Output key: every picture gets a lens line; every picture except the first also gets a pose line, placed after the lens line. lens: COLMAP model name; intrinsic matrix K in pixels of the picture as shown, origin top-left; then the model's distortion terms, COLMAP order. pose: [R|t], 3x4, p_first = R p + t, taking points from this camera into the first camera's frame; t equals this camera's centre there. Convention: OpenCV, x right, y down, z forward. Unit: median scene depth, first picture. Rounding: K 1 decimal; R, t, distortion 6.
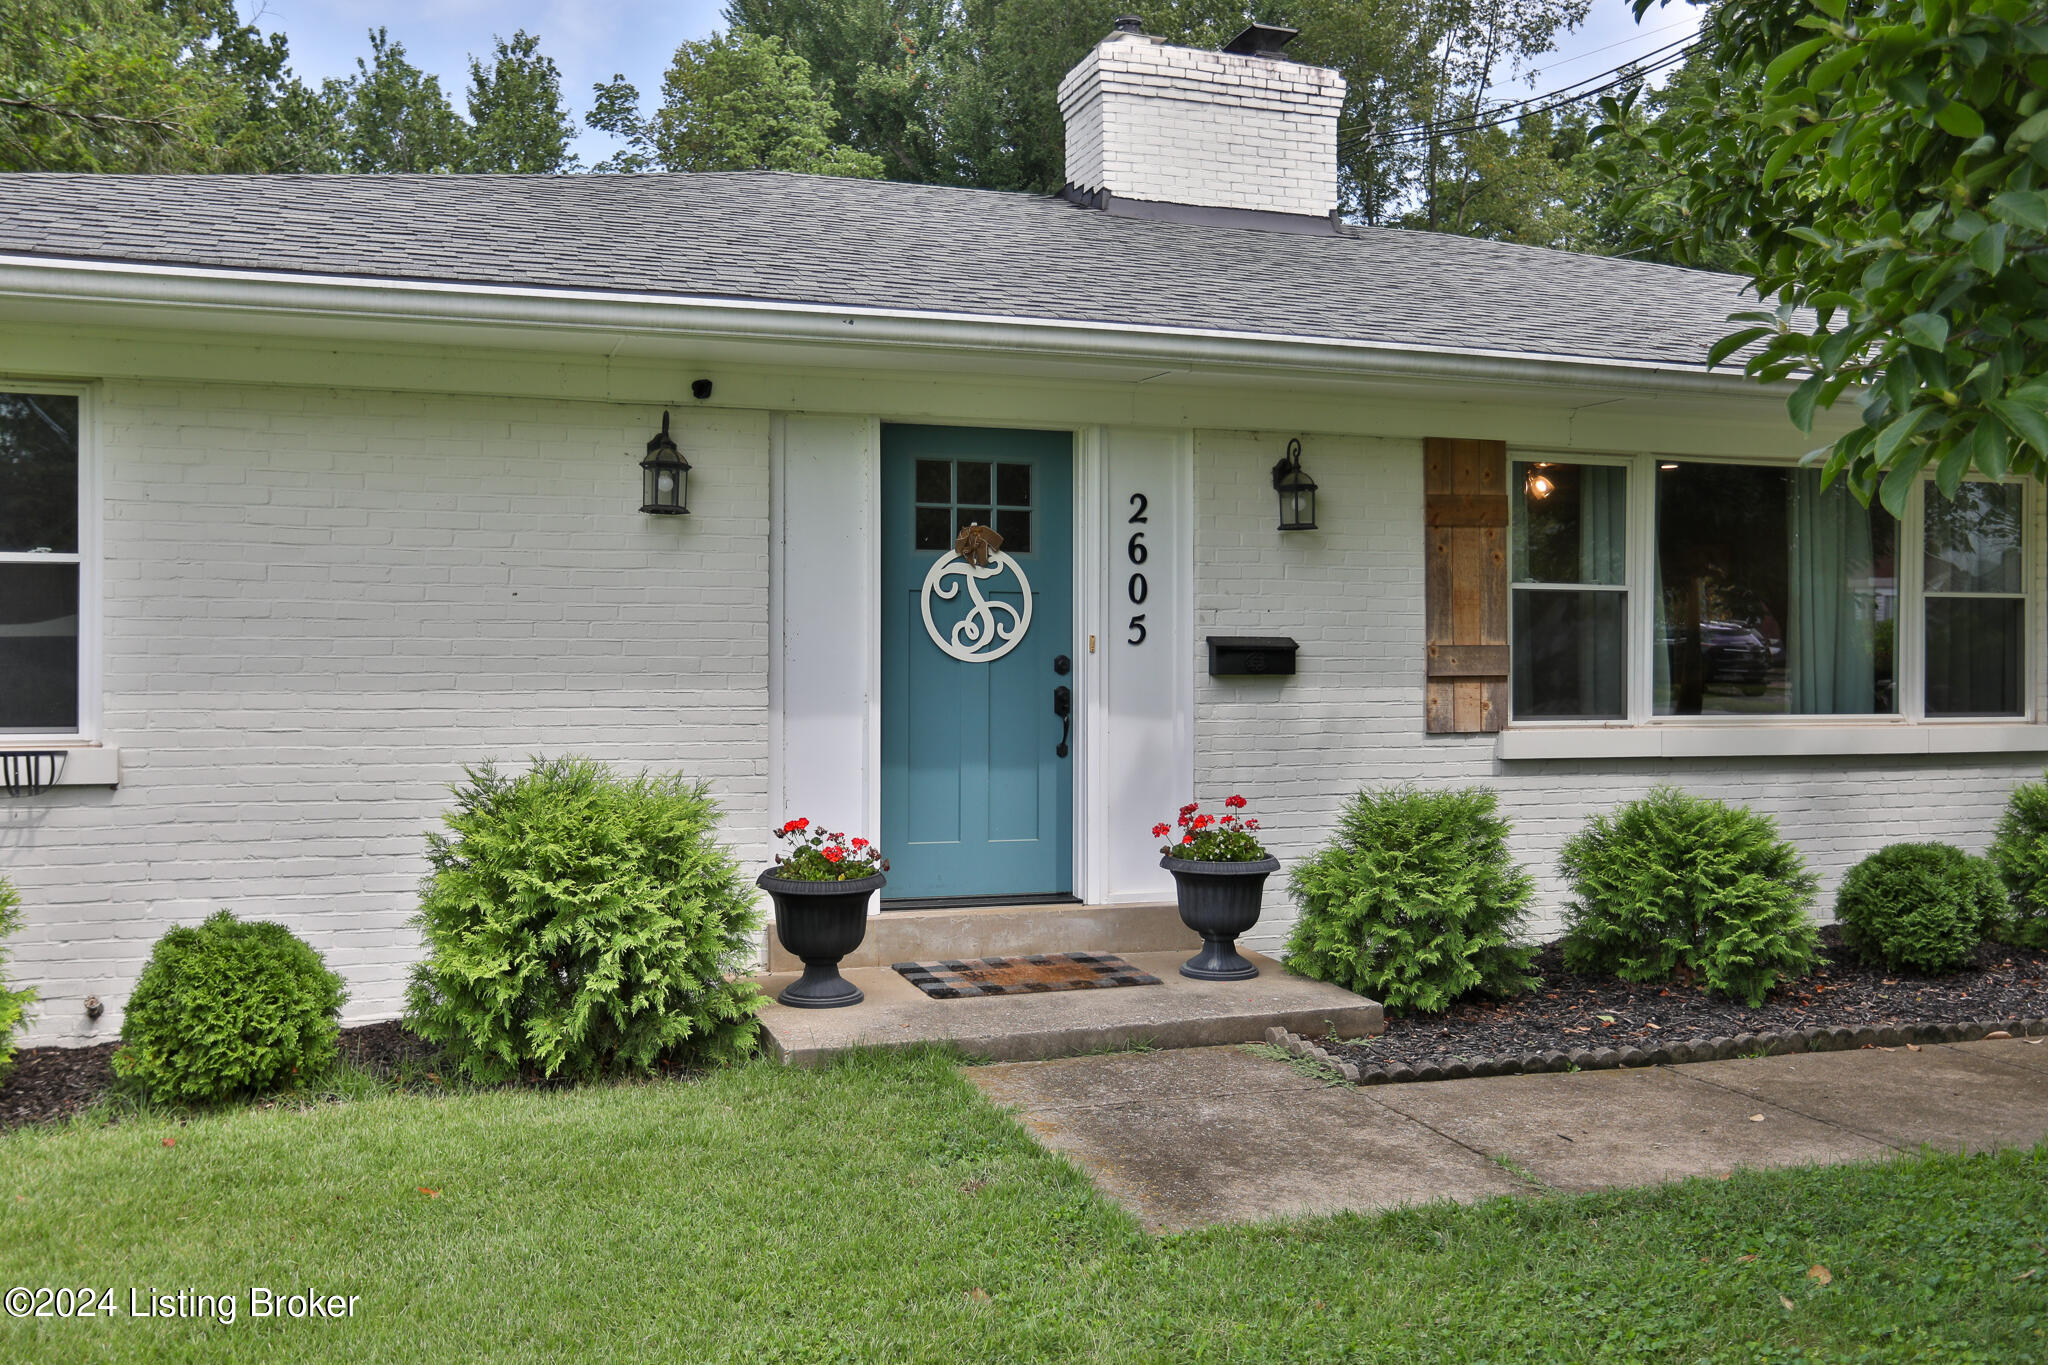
lens RADIAL K [[1867.5, 0, 1024.0], [0, 1867.5, 682.5], [0, 0, 1]] dist [-0.030516, 0.112750]
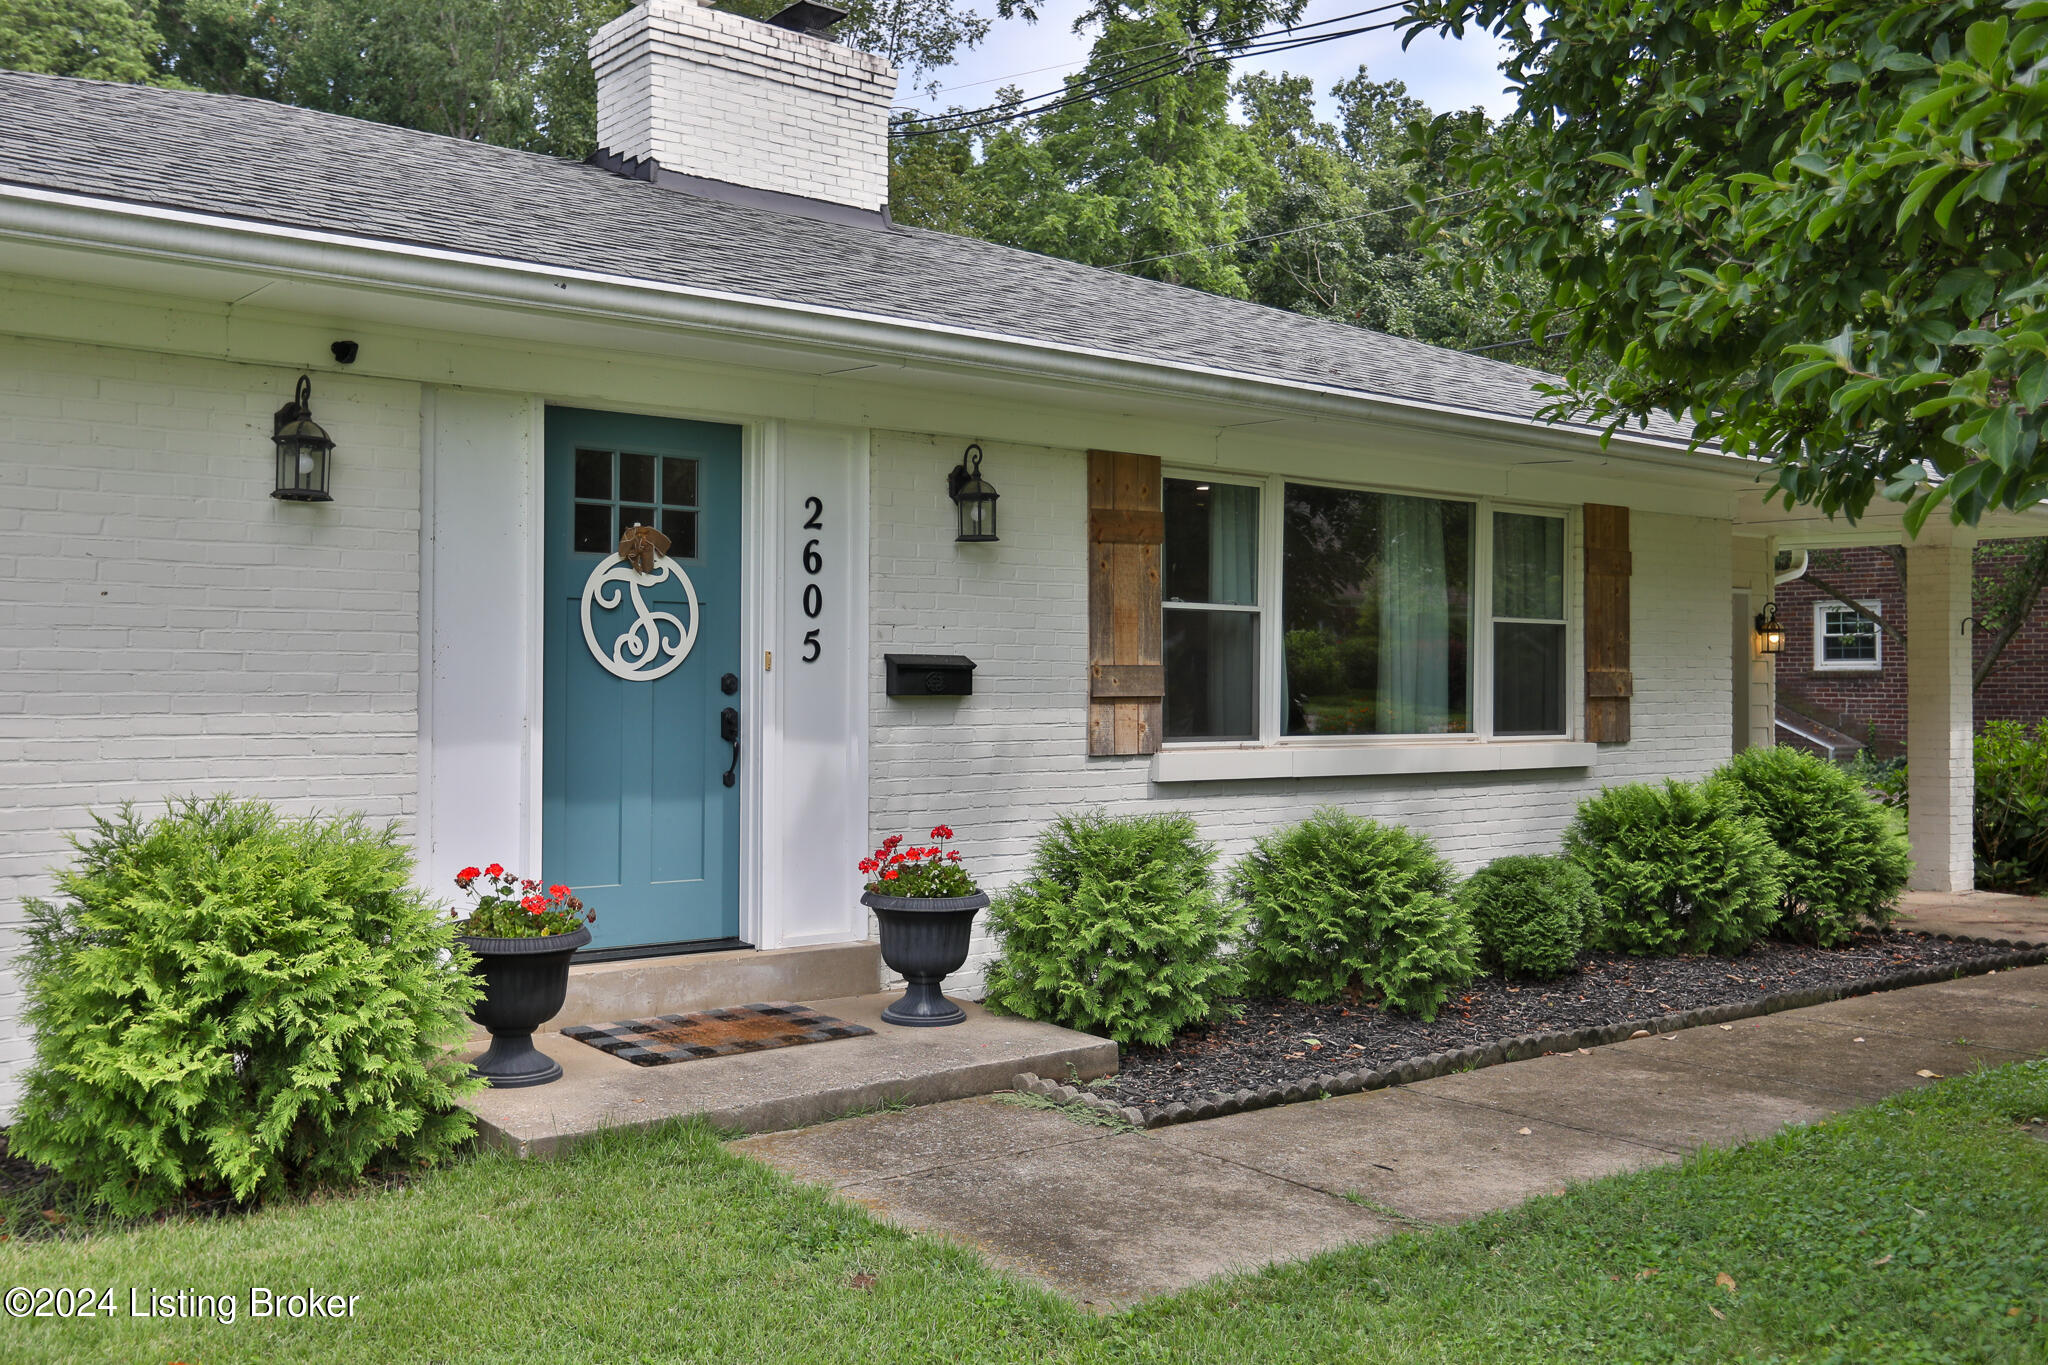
lens RADIAL K [[1947.8, 0, 1024.0], [0, 1947.8, 682.5], [0, 0, 1]] dist [-0.015039, 0.094775]
pose [[0.935244, 0.003501, 0.353987, -0.188262], [-0.000499, 0.999963, -0.008571, -0.002375], [-0.354004, 0.007839, 0.935211, 0.077068]]
